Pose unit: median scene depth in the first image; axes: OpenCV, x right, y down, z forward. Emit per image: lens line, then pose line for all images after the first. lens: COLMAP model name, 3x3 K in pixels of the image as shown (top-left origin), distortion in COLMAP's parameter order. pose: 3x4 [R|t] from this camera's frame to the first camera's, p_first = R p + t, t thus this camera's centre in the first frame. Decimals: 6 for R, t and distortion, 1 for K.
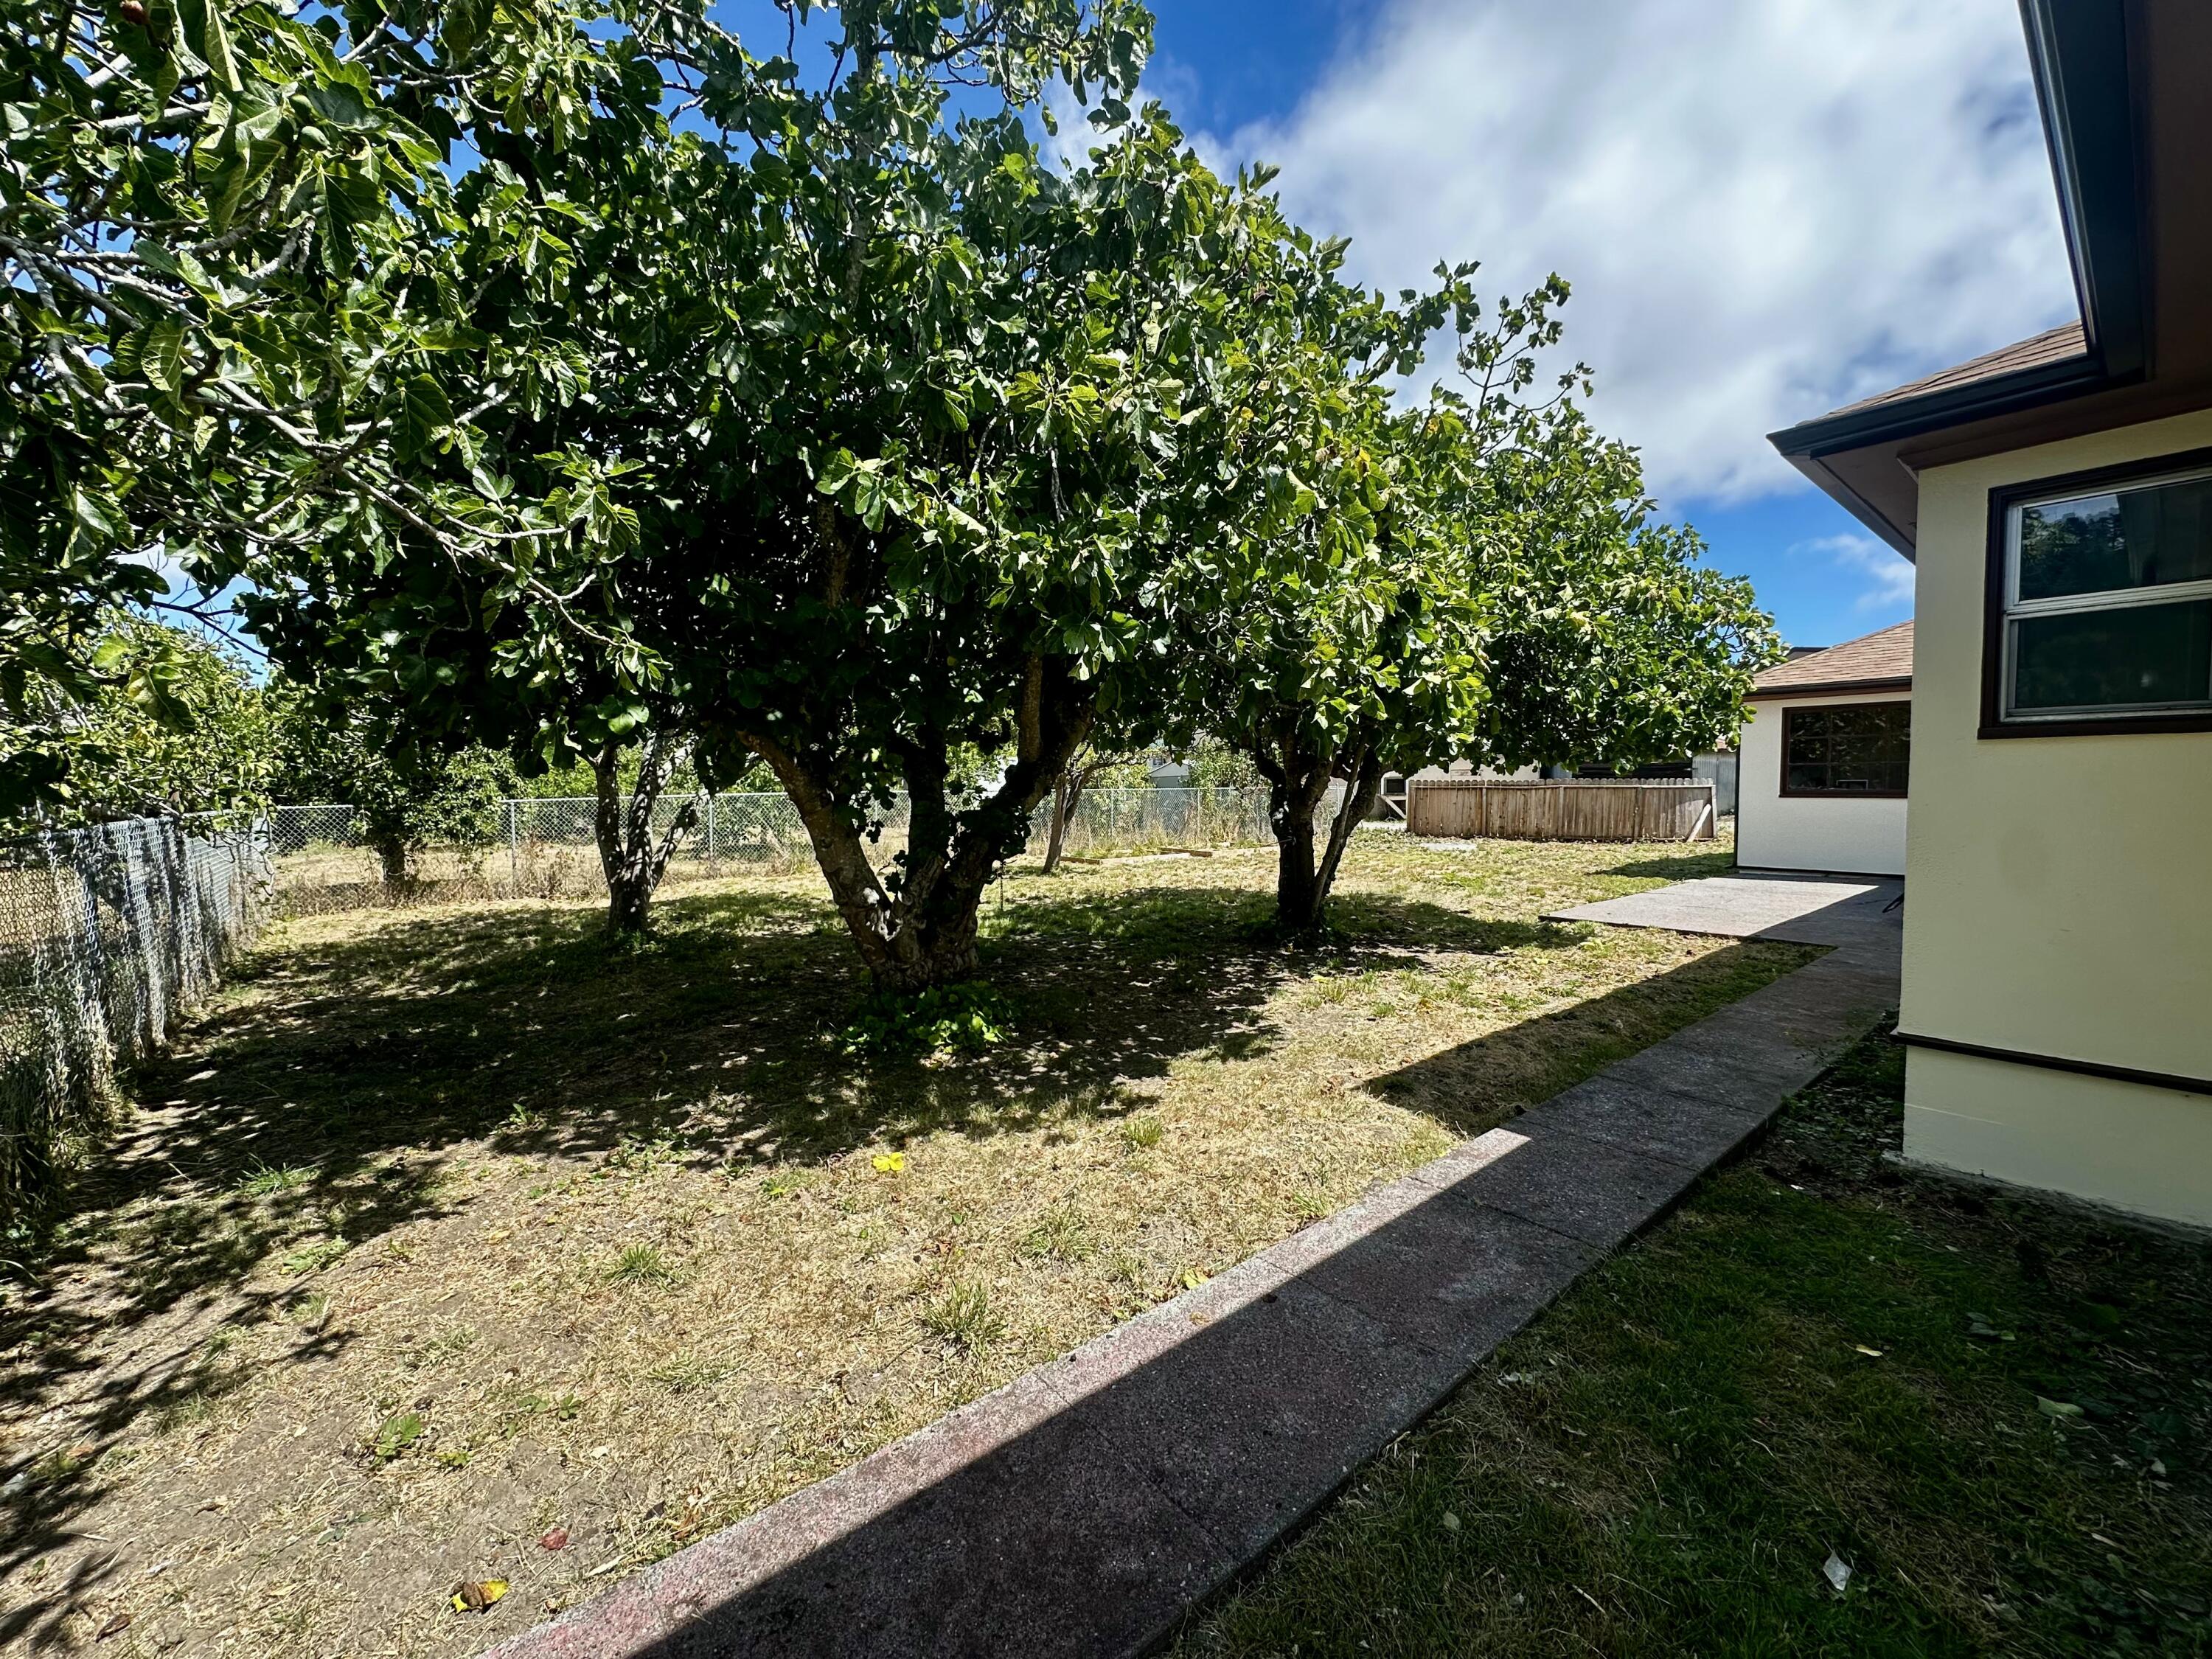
lens RADIAL K [[882.2, 0, 1106.0], [0, 882.2, 829.5], [0, 0, 1]] dist [0.001001, -0.000011]
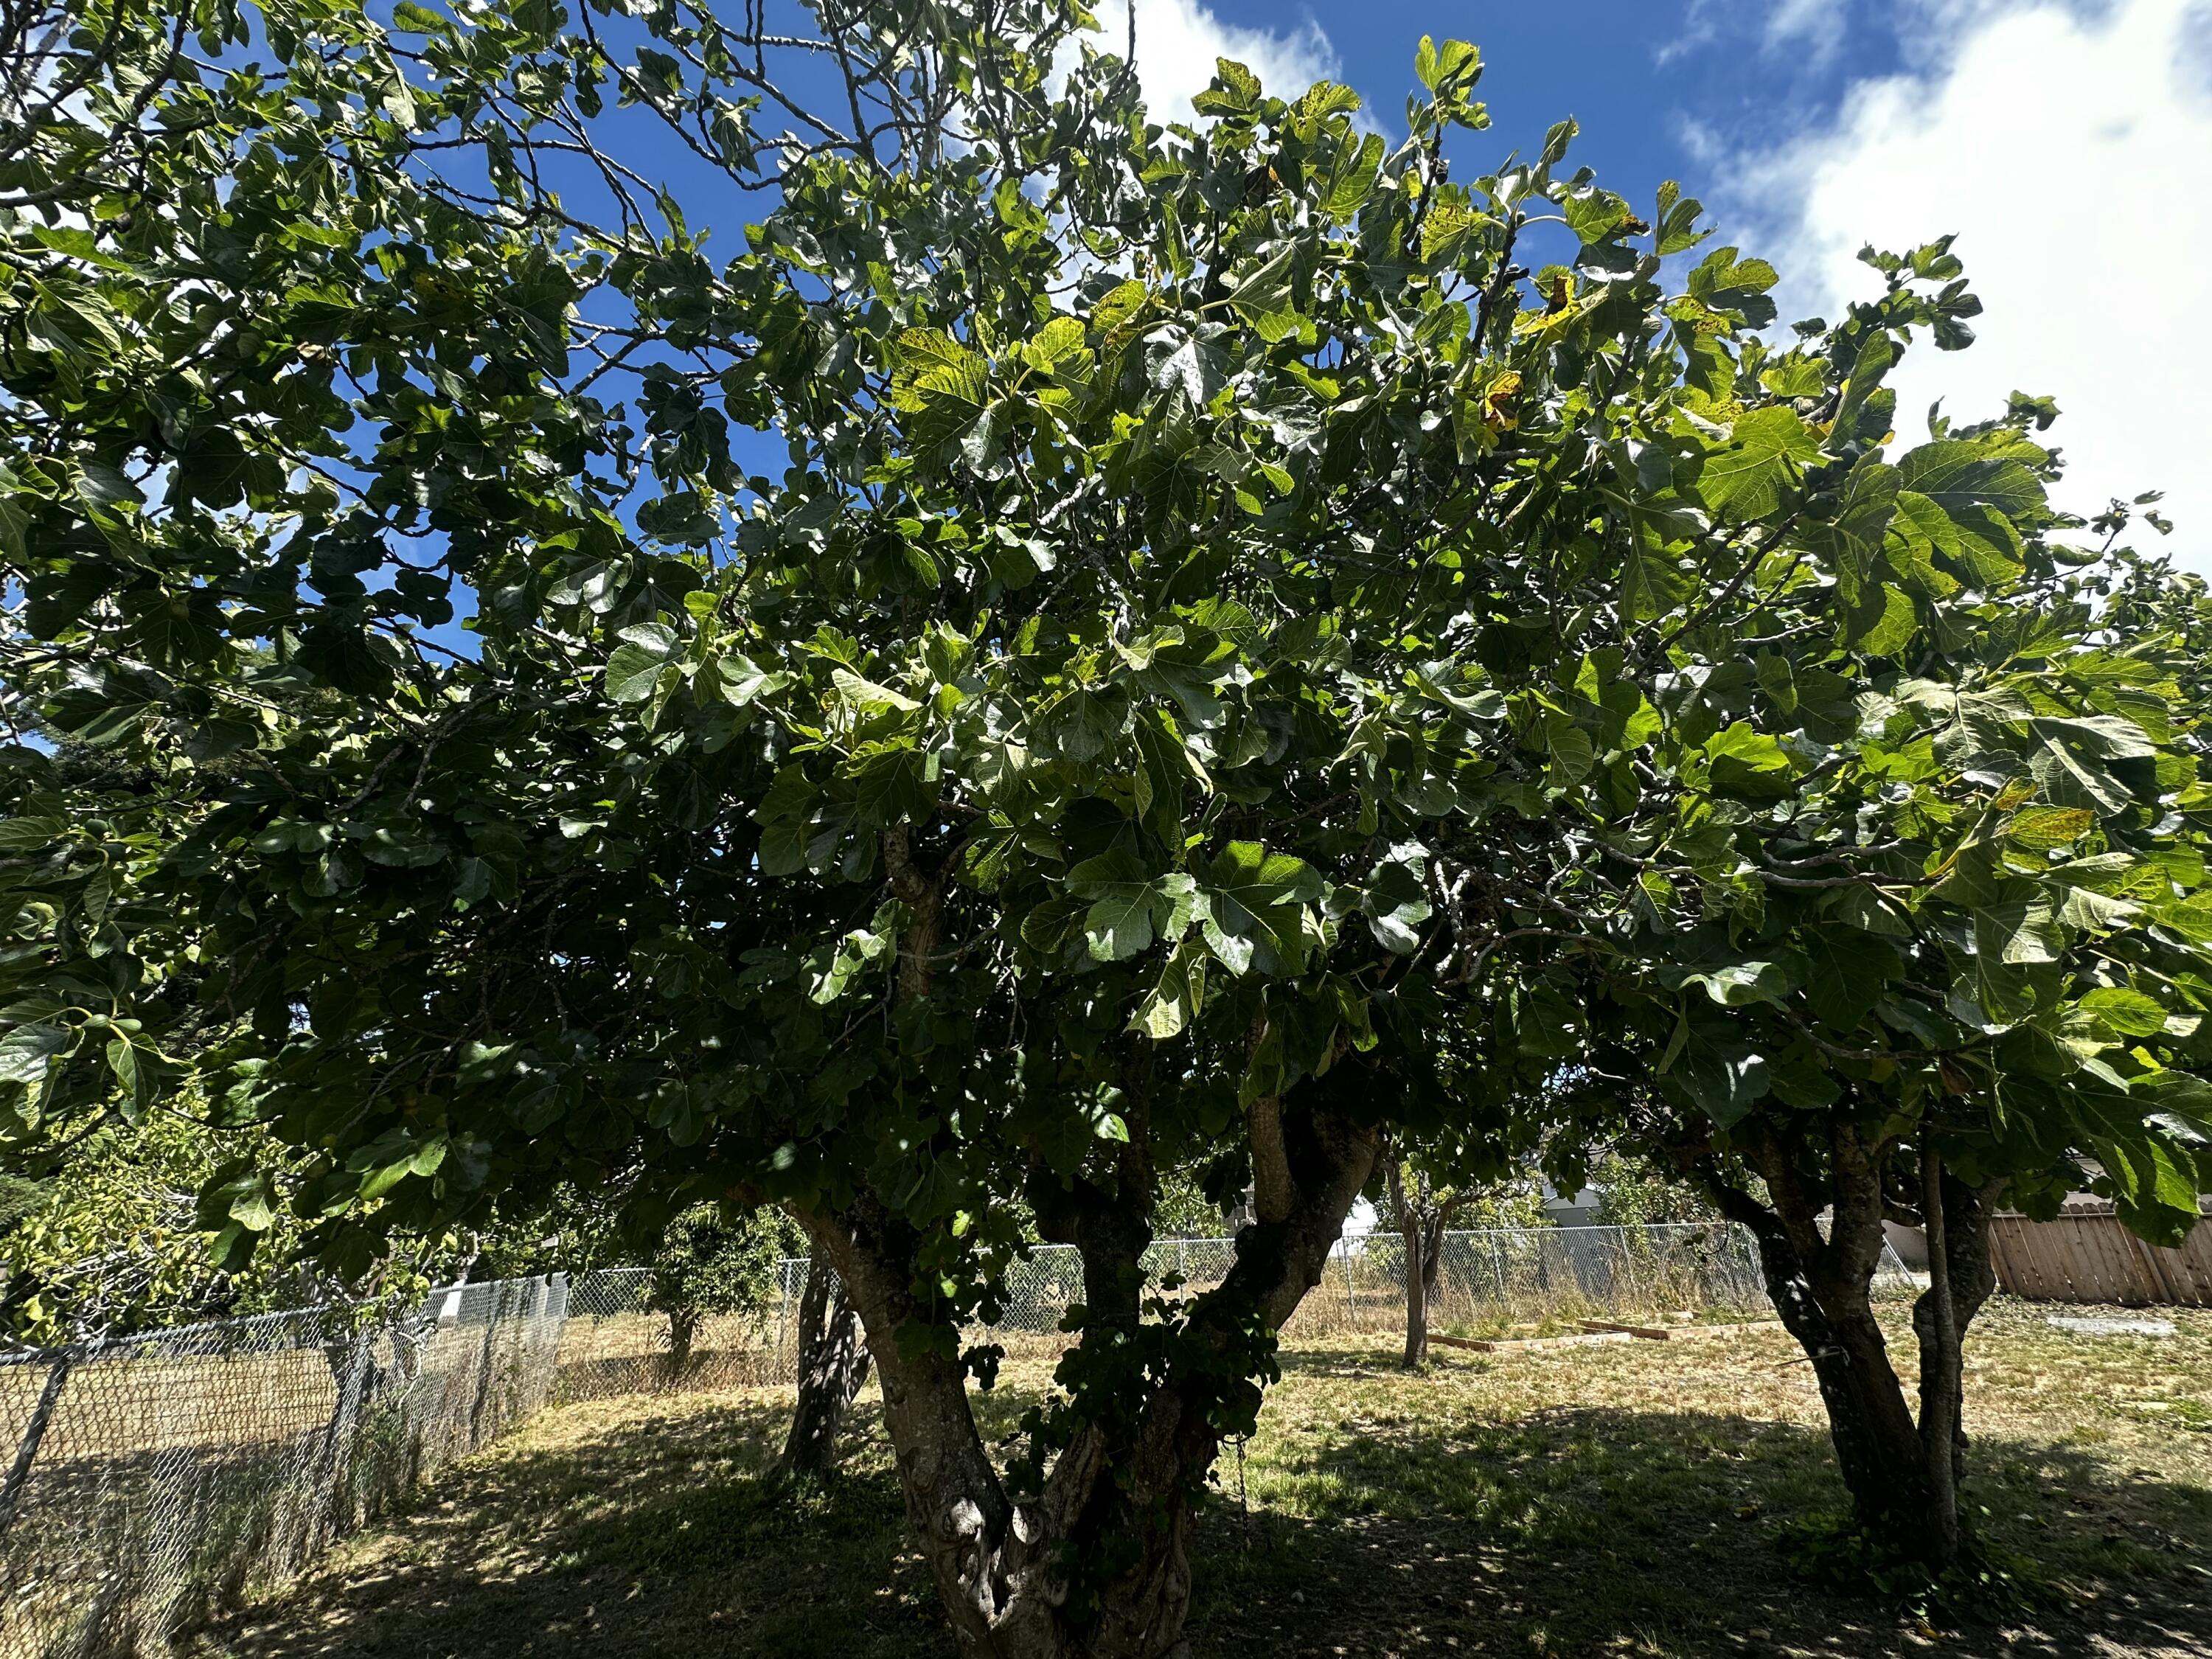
lens RADIAL K [[882.2, 0, 1106.0], [0, 882.2, 829.5], [0, 0, 1]] dist [0.001001, -0.000011]
pose [[0.926223, -0.168792, -0.337076, 0.022832], [-0.000020, 0.894136, -0.447795, -0.023330], [0.376976, 0.414764, 0.828166, 0.181366]]
